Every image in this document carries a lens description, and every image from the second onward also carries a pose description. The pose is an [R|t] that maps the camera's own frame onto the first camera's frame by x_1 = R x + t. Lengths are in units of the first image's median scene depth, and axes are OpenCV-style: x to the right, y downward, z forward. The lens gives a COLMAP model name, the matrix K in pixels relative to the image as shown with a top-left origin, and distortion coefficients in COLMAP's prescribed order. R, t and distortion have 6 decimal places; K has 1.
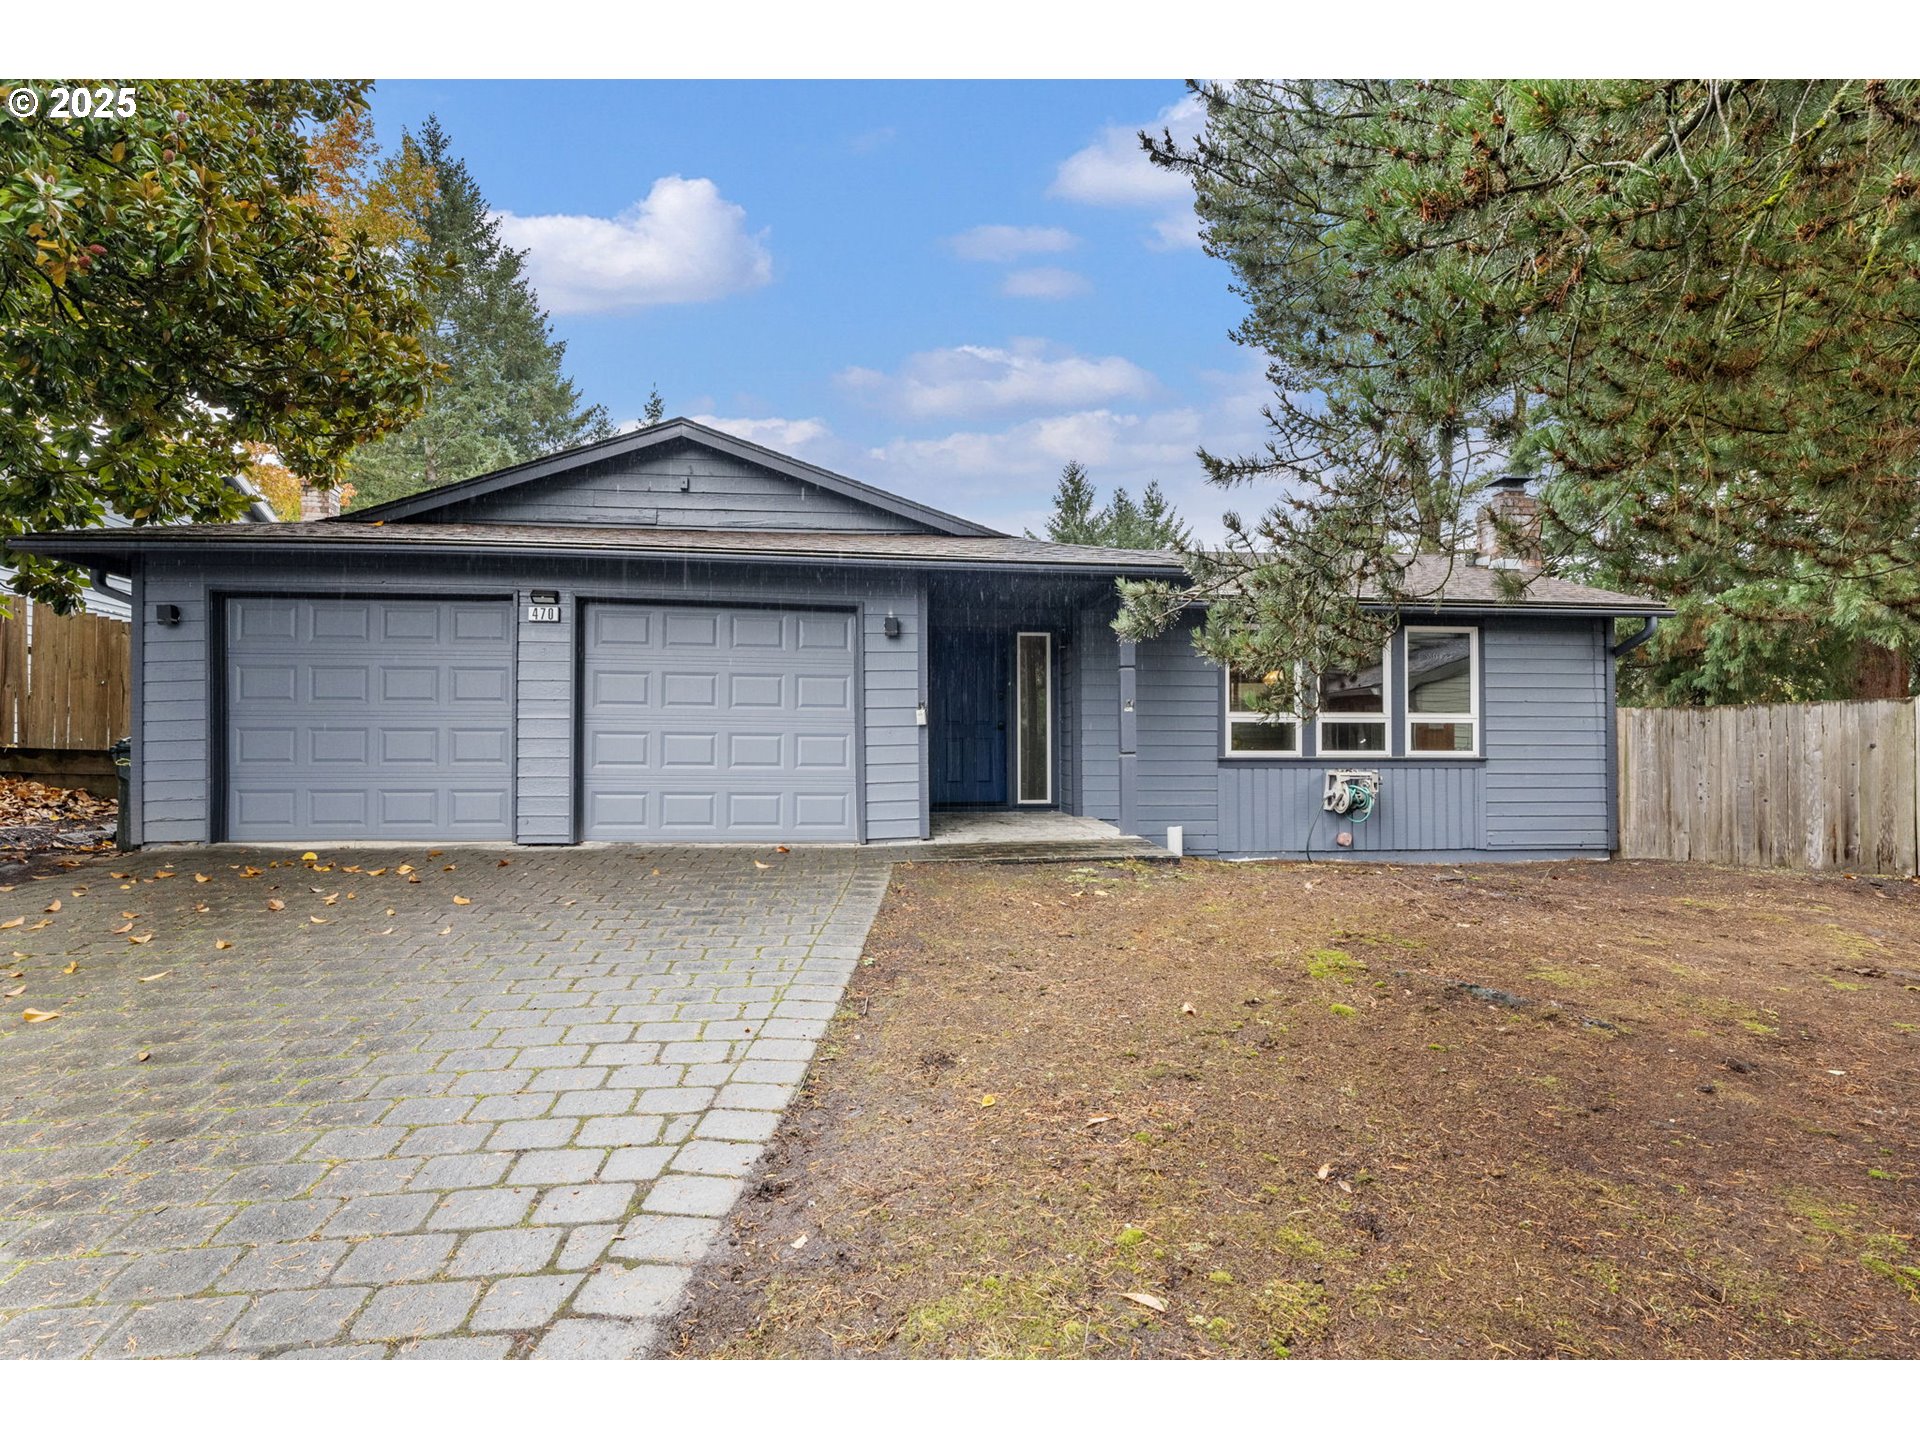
lens RADIAL K [[887.1, 0, 958.8], [0, 887.1, 729.4], [0, 0, 1]] dist [-0.001258, 0.000604]
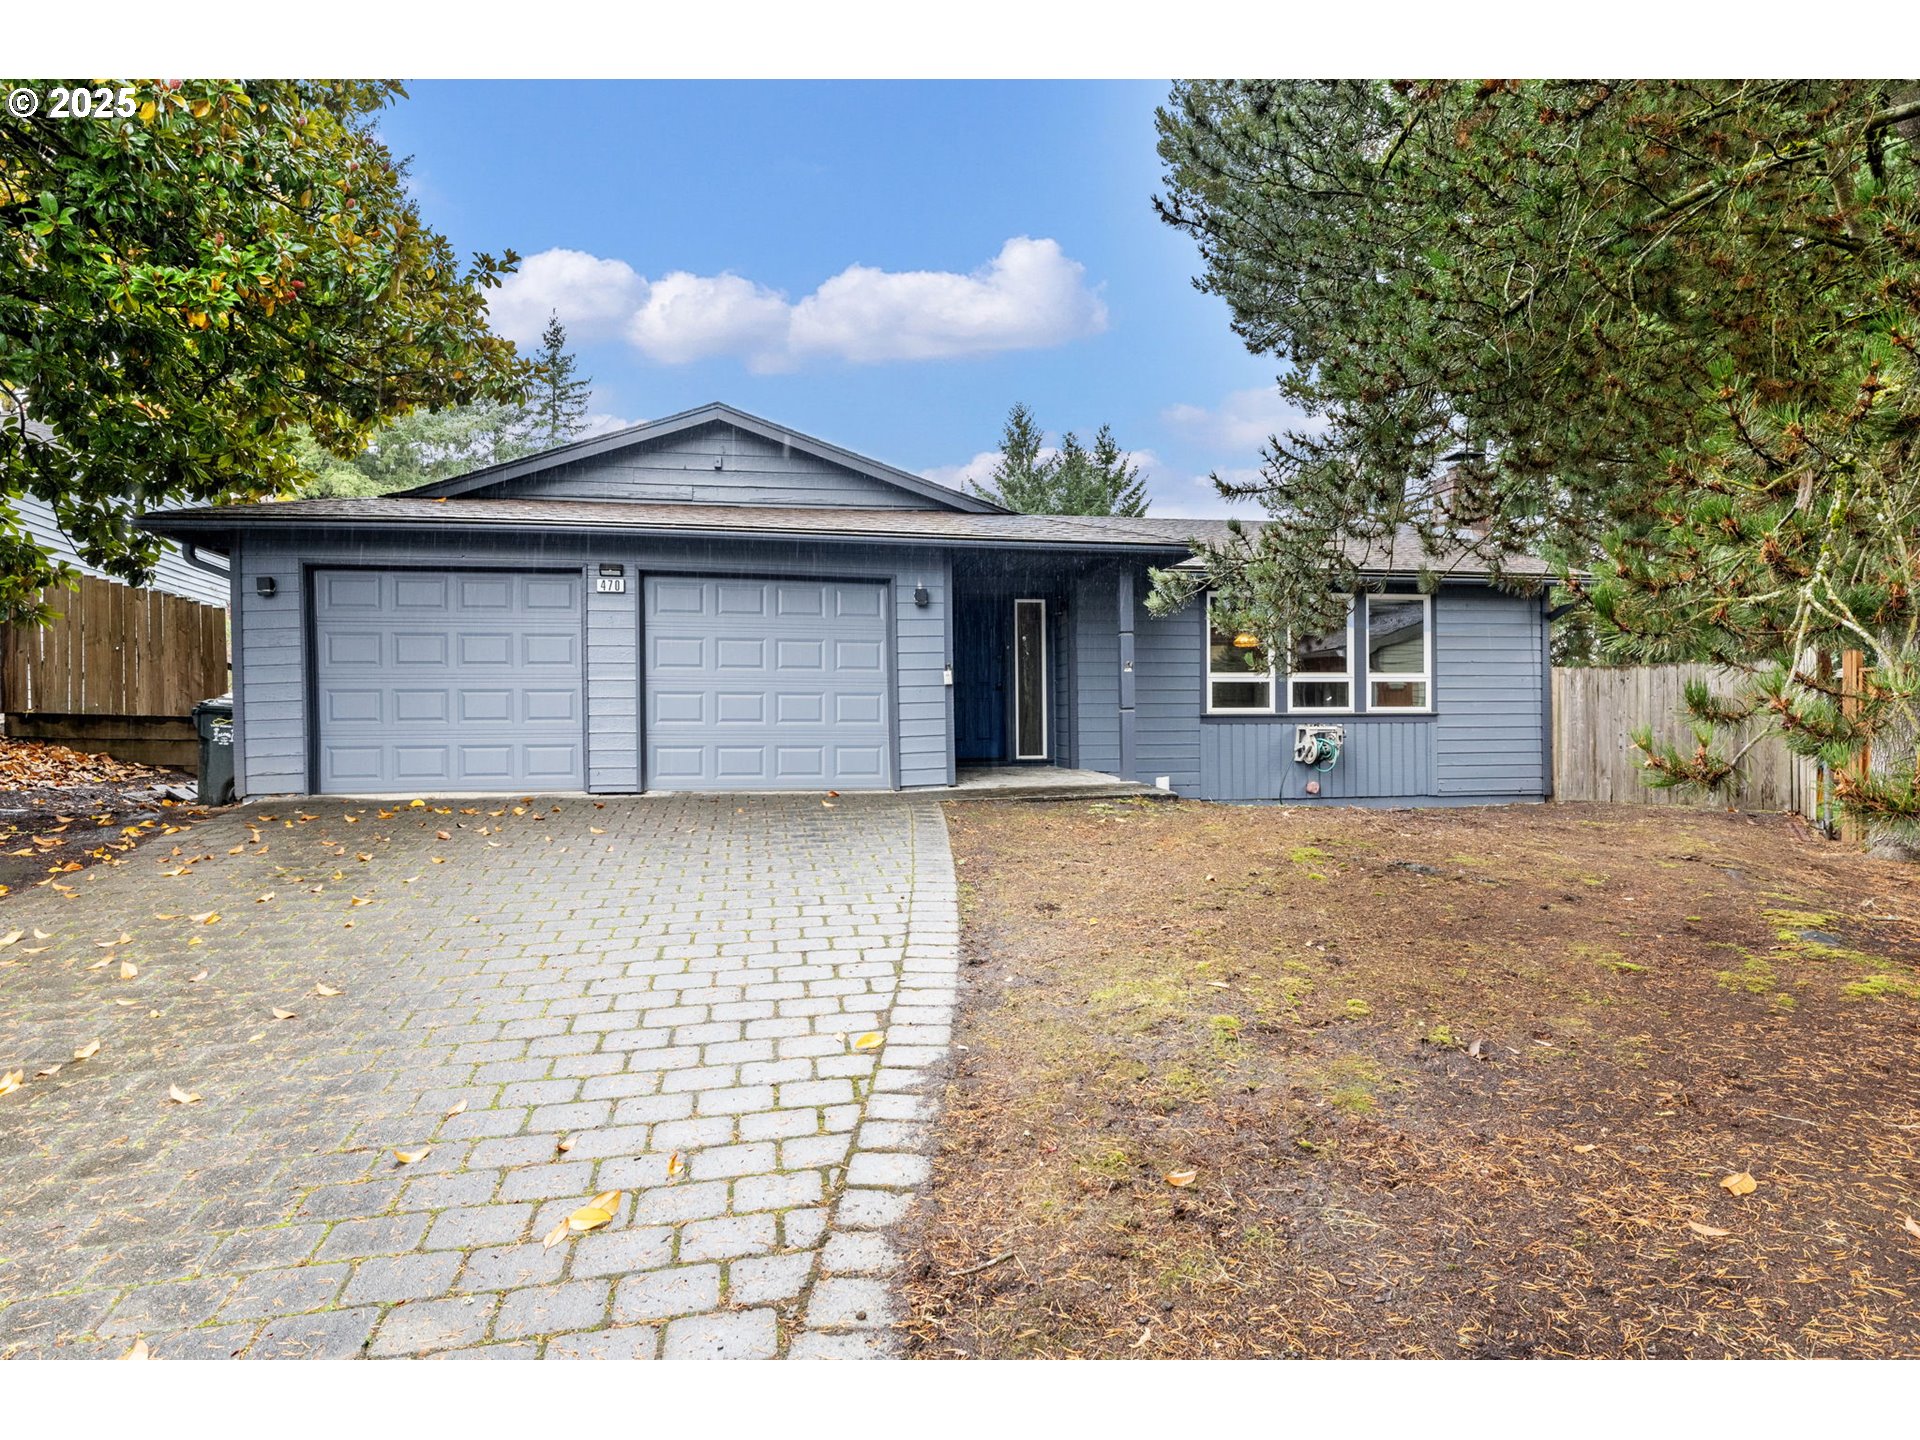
lens RADIAL K [[979.3, 0, 959.7], [0, 979.3, 712.4], [0, 0, 1]] dist [0.001361, 0.000428]
pose [[0.997663, -0.007160, 0.067945, -0.103539], [0.006088, 0.999854, 0.015967, 0.009949], [-0.068049, -0.015516, 0.997561, -0.222855]]
